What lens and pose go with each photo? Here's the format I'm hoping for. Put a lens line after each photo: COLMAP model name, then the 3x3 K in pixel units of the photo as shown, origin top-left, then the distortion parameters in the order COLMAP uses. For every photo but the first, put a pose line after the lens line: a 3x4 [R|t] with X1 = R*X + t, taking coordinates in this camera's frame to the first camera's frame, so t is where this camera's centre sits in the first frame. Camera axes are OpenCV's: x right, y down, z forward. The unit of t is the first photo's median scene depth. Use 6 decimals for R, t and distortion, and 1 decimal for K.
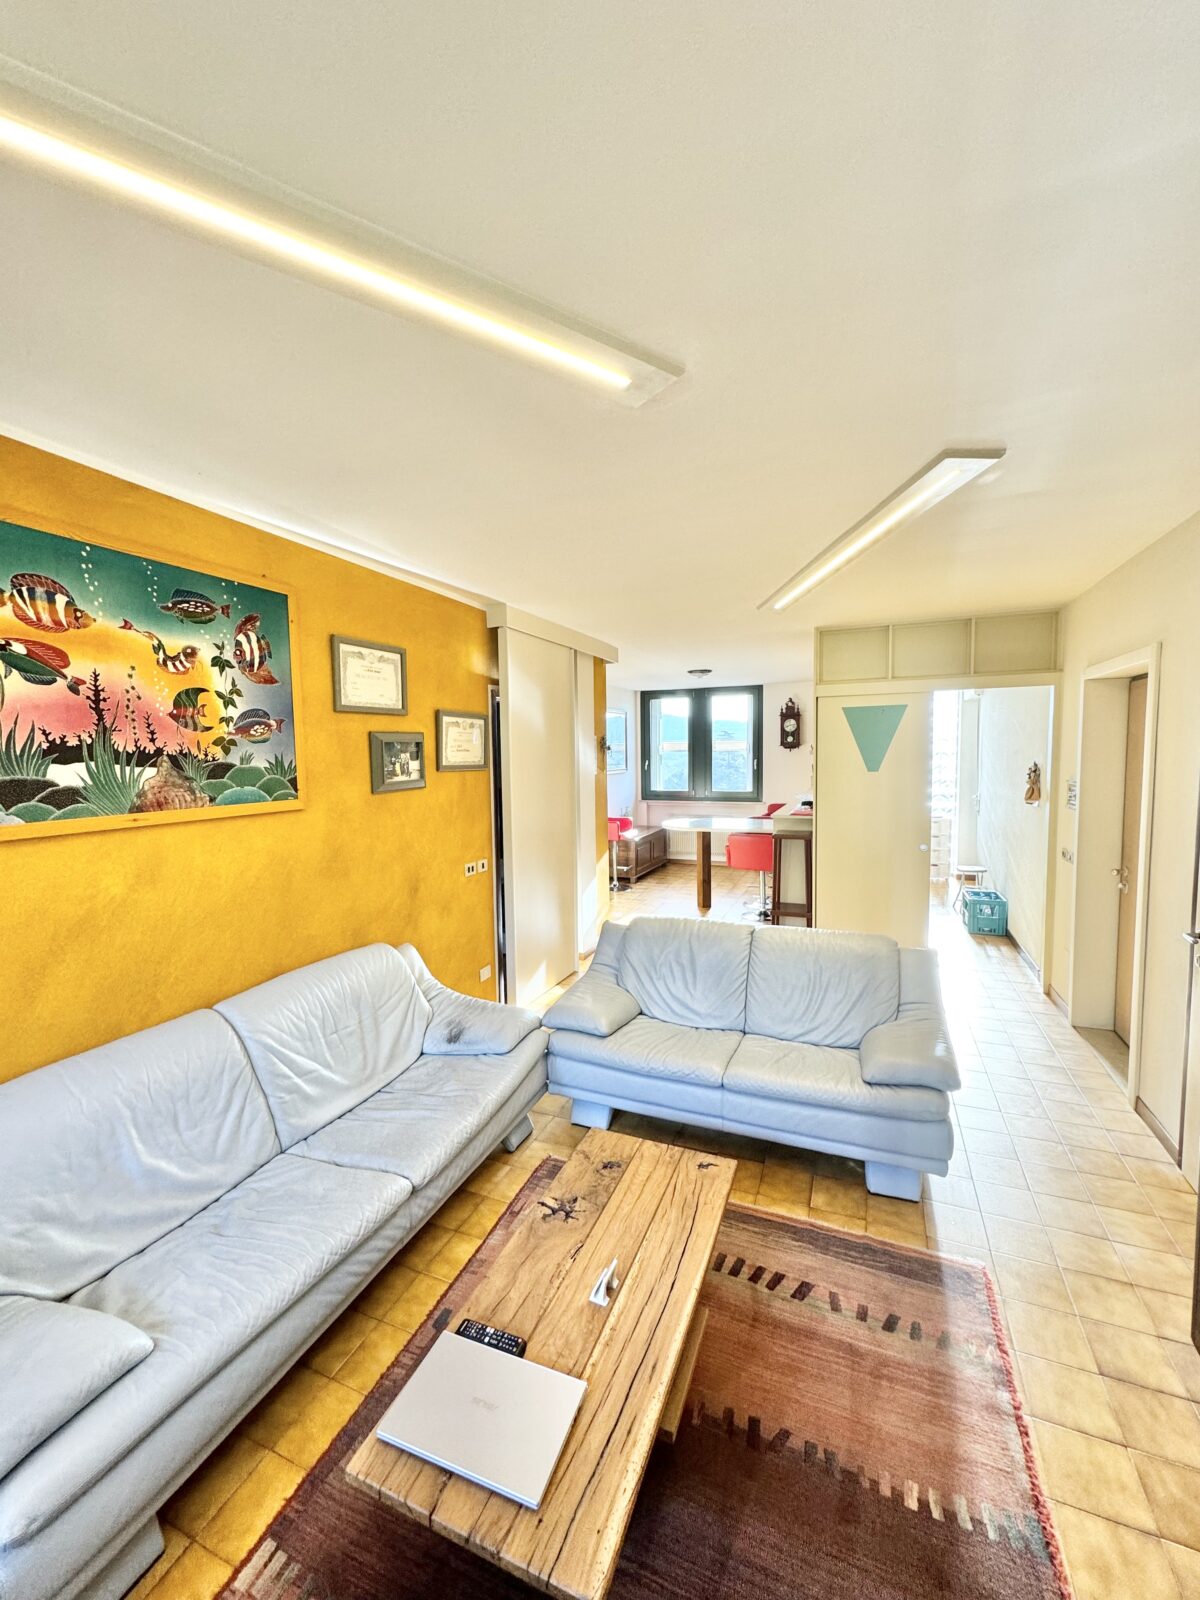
lens RADIAL K [[636.8, 0, 600.0], [0, 636.8, 800.0], [0, 0, 1]] dist [-0.001190, 0.000167]
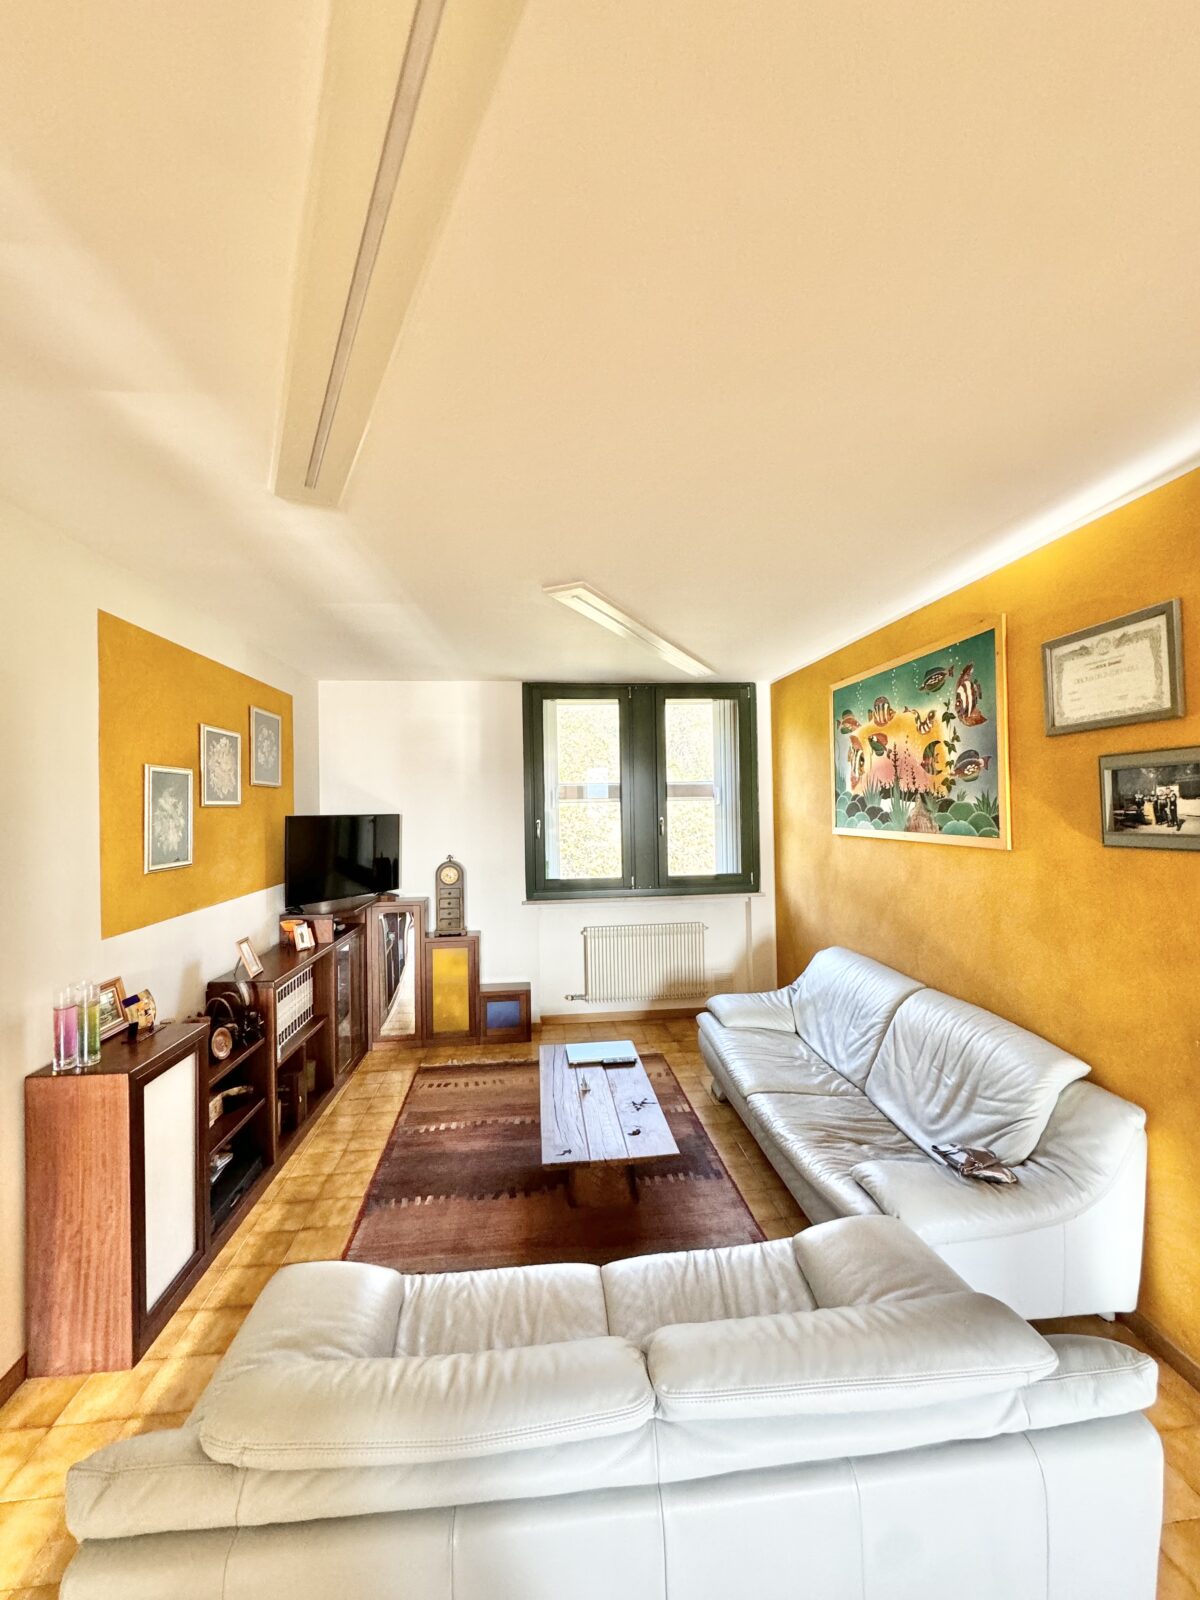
lens RADIAL K [[636.8, 0, 600.0], [0, 636.8, 800.0], [0, 0, 1]] dist [-0.001190, 0.000167]
pose [[-0.876266, 0.027735, -0.481029, 0.571160], [-0.003555, 0.997943, 0.064016, -0.132896], [0.481815, 0.057805, -0.874364, 1.751006]]
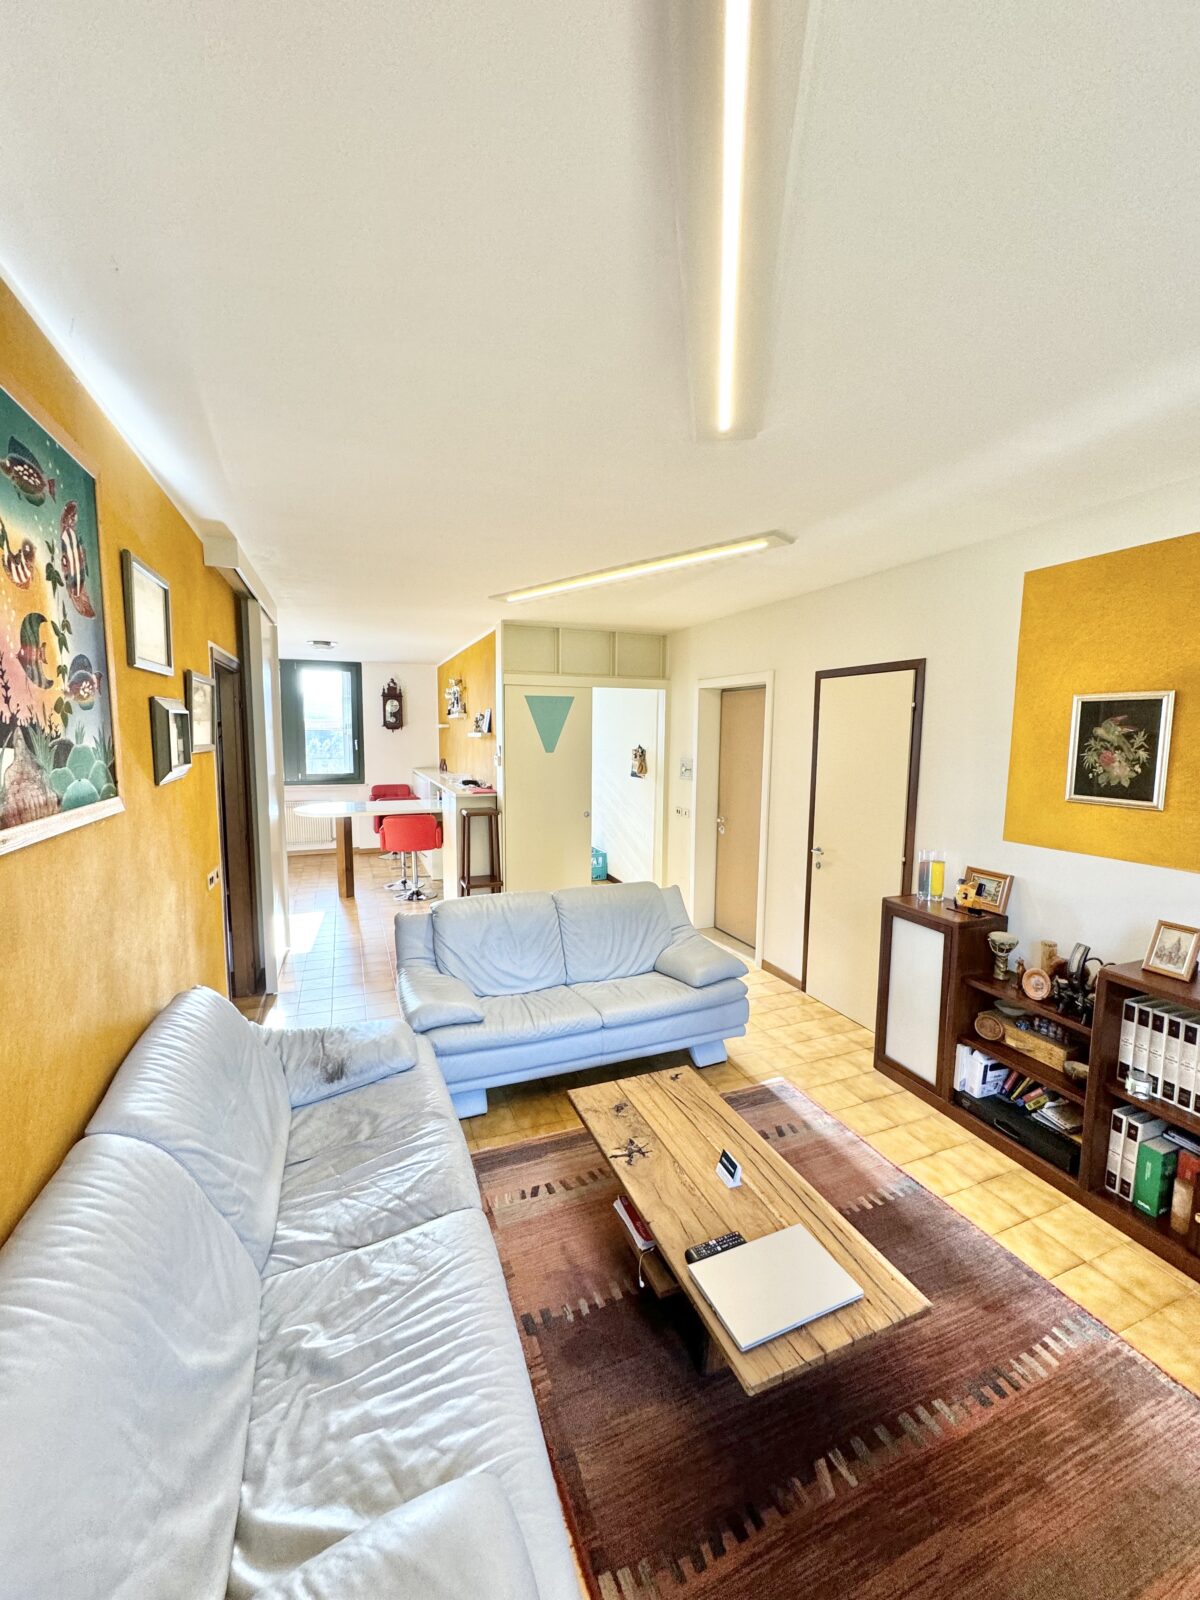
lens RADIAL K [[636.8, 0, 600.0], [0, 636.8, 800.0], [0, 0, 1]] dist [-0.001190, 0.000167]
pose [[0.714123, -0.053144, 0.698000, -0.658506], [0.031605, 0.998545, 0.043692, -0.011919], [-0.699306, -0.009141, 0.714764, 0.201706]]
